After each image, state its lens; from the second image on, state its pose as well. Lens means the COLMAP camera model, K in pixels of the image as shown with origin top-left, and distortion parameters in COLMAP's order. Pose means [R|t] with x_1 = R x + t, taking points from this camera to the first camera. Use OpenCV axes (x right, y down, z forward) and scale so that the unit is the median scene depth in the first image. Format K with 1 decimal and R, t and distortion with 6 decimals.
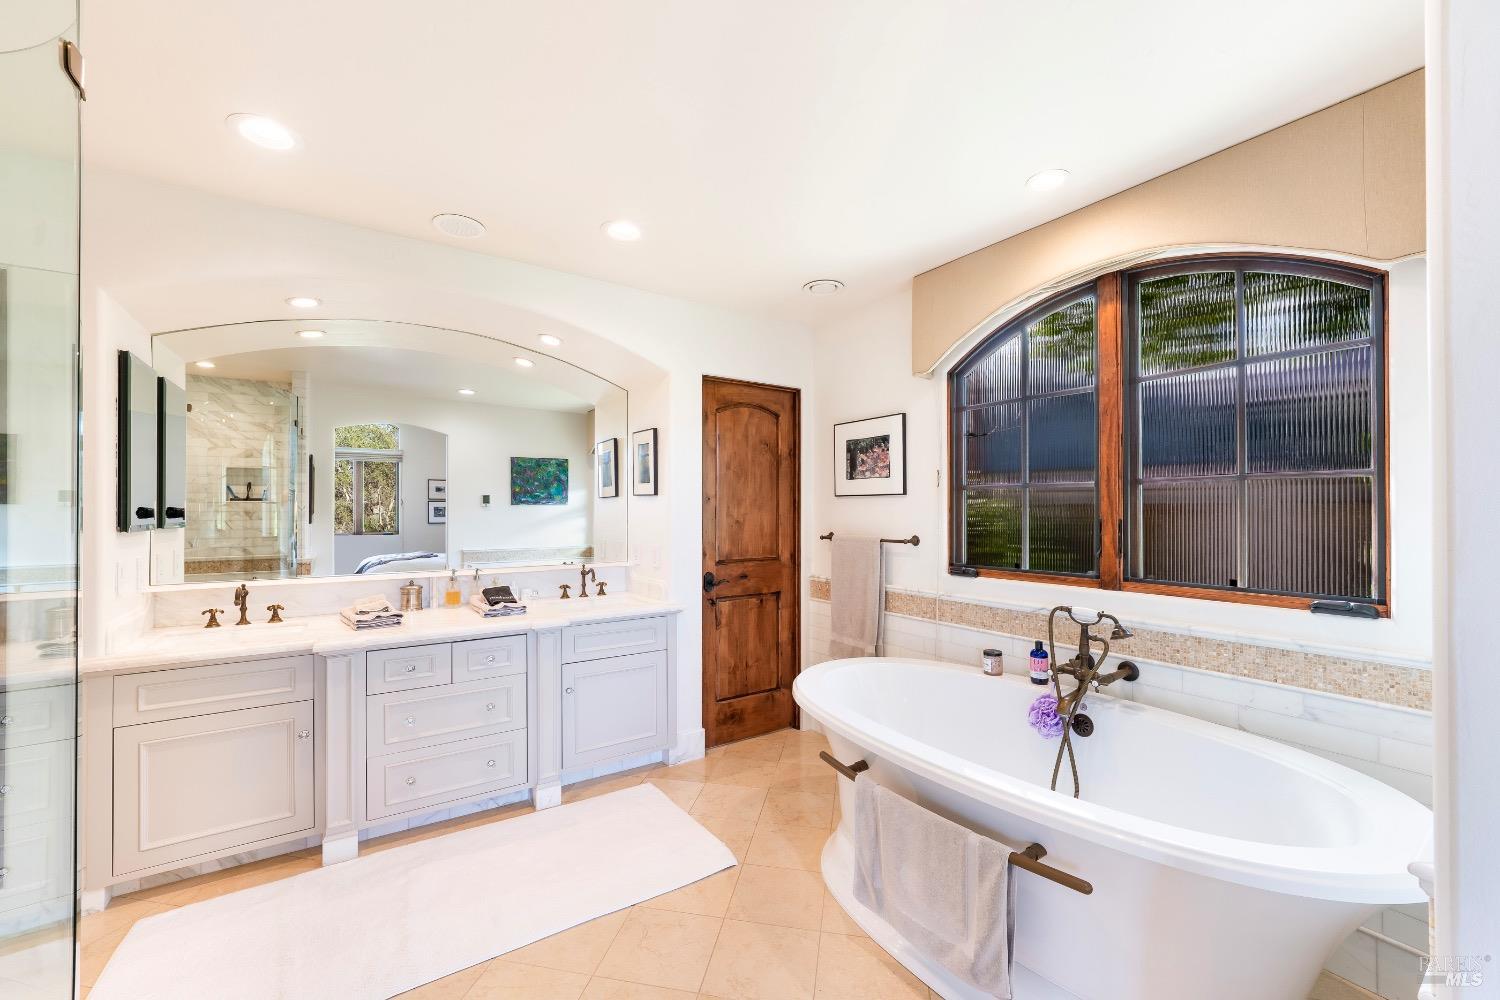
lens RADIAL K [[606.5, 0, 750.0], [0, 606.5, 500.0], [0, 0, 1]] dist [0.000380, 0.000158]
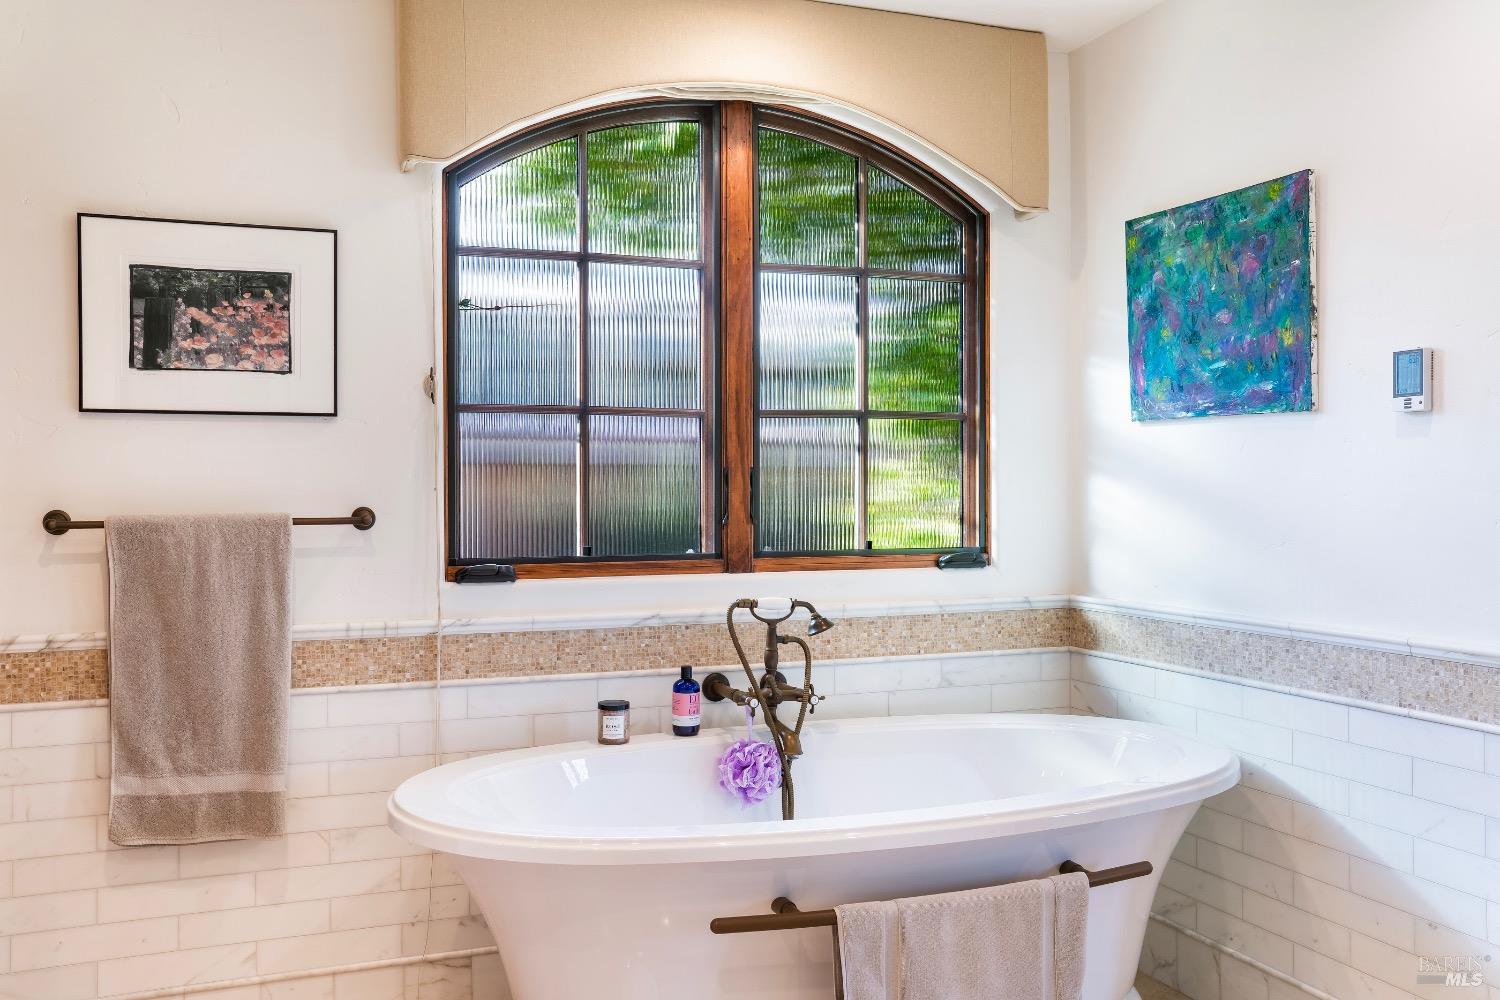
lens RADIAL K [[1366.9, 0, 750.0], [0, 1366.9, 500.0], [0, 0, 1]] dist [-0.007353, -0.000088]
pose [[0.217694, -0.003312, 0.976011, -0.757716], [-0.011203, 0.999920, 0.005892, 0.050283], [-0.975953, -0.012217, 0.217640, 0.566638]]
